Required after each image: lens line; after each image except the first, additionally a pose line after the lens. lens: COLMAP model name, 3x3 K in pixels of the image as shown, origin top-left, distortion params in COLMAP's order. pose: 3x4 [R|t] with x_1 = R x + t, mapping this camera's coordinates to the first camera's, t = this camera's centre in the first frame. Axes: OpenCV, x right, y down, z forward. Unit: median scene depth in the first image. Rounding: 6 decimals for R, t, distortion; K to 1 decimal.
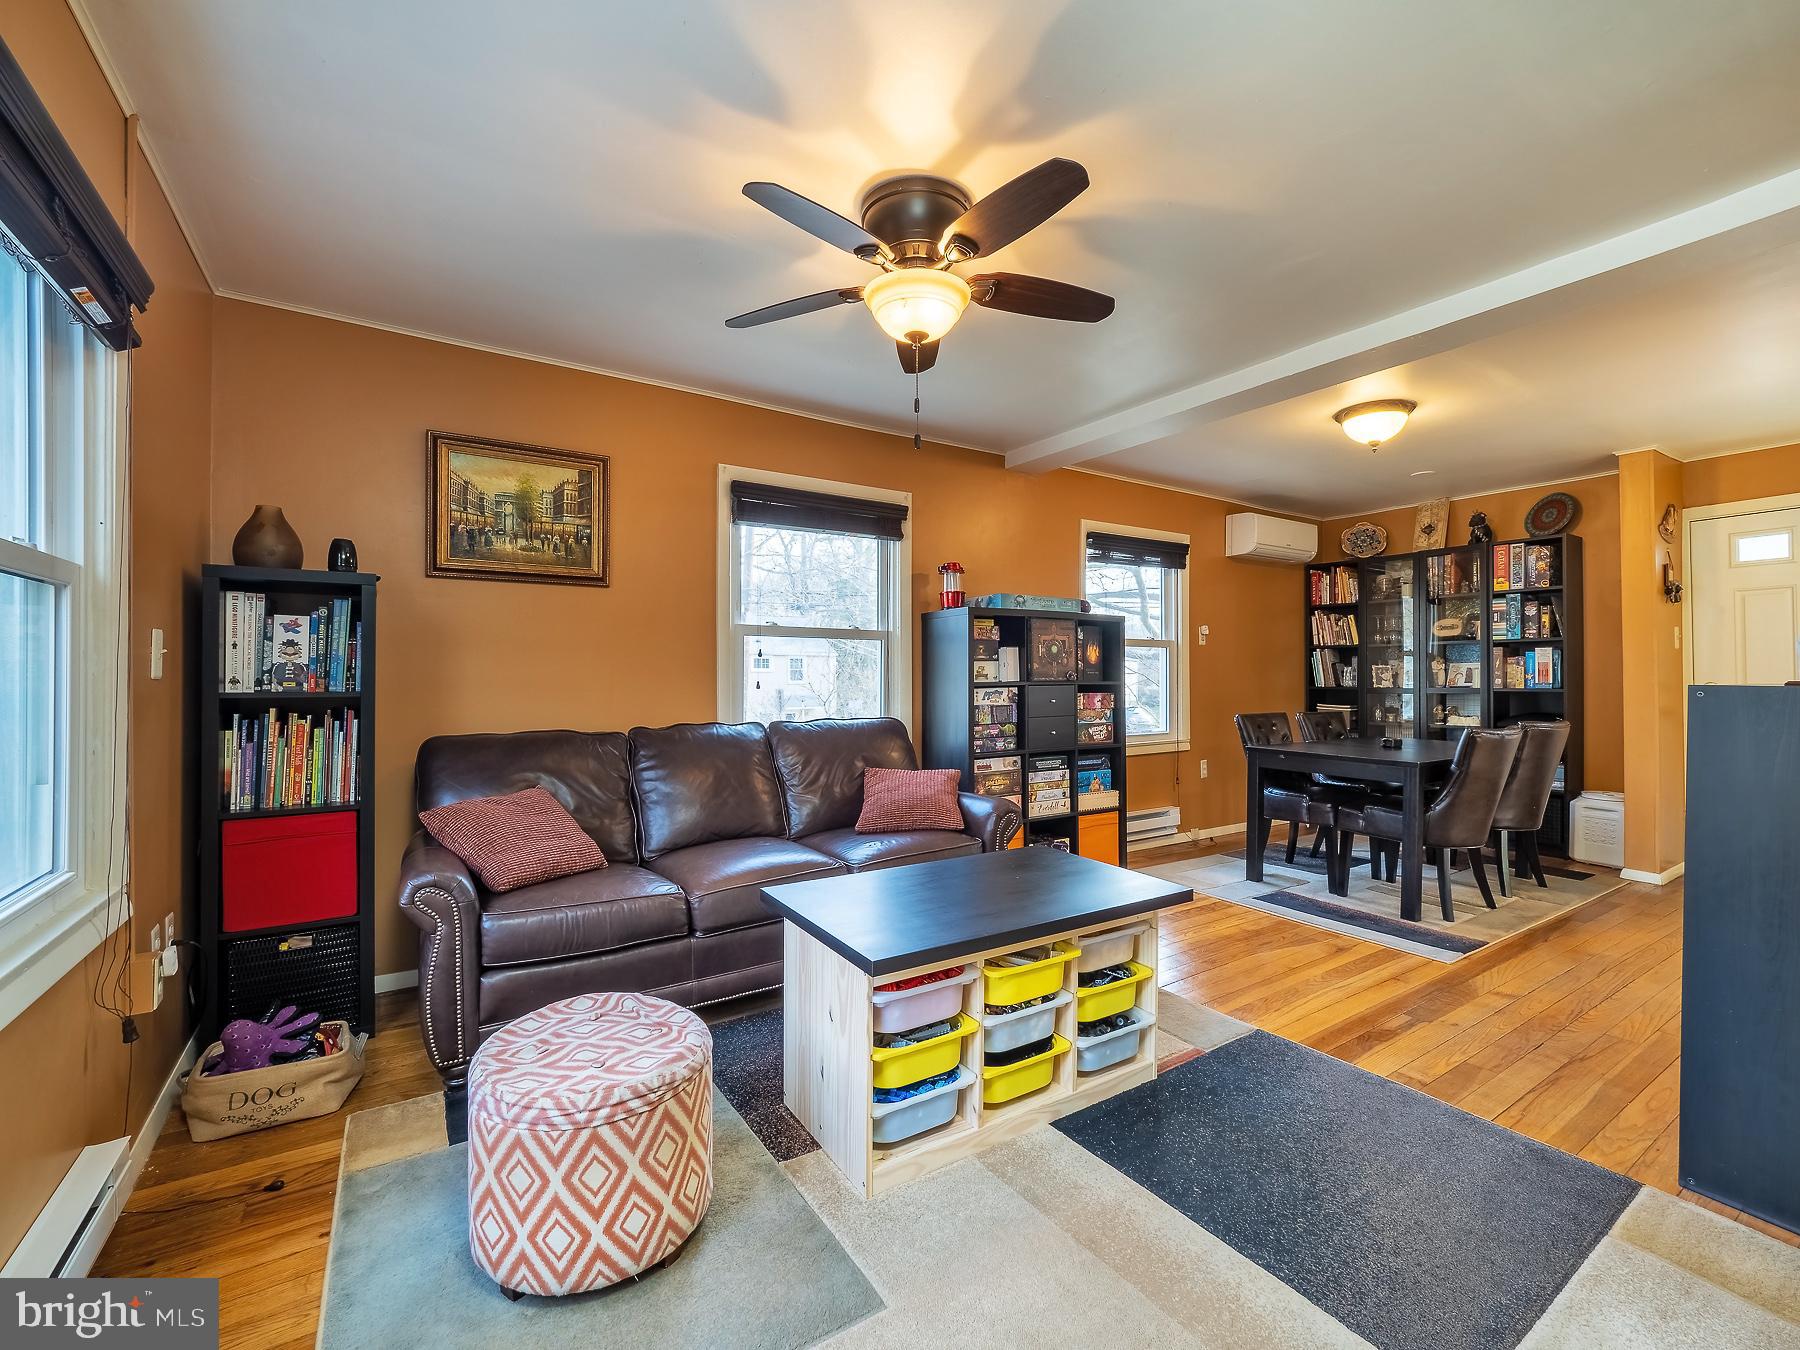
lens RADIAL K [[764.3, 0, 880.4], [0, 764.3, 677.5], [0, 0, 1]] dist [-0.000149, -0.004180]
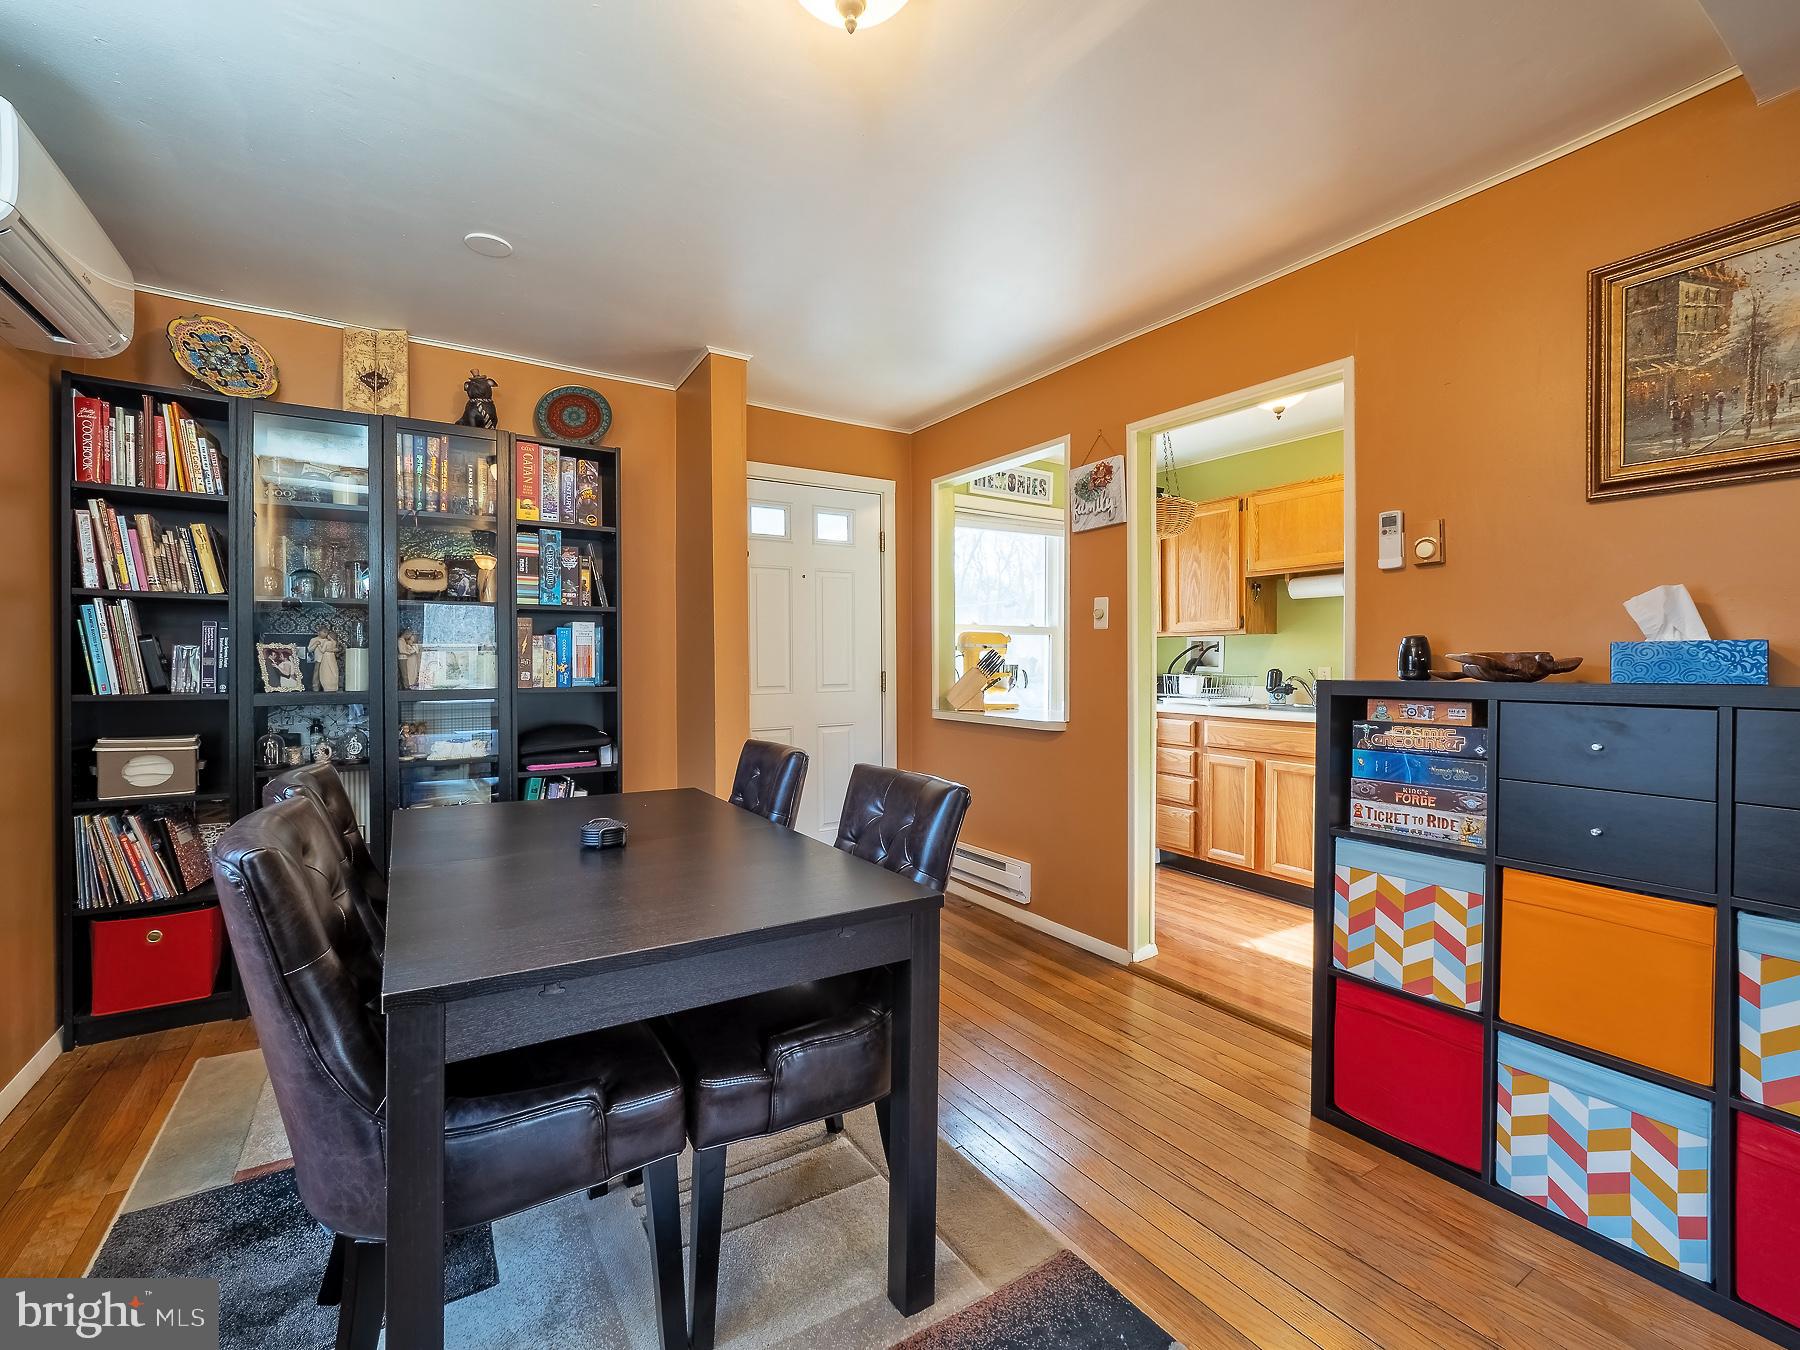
lens RADIAL K [[767.3, 0, 947.4], [0, 767.3, 663.8], [0, 0, 1]] dist [-0.028496, 0.000139]
pose [[-0.036677, -0.005977, 0.999309, 0.255361], [-0.001935, 0.999981, 0.005910, -0.009998], [-0.999325, -0.001716, -0.036688, 0.808797]]
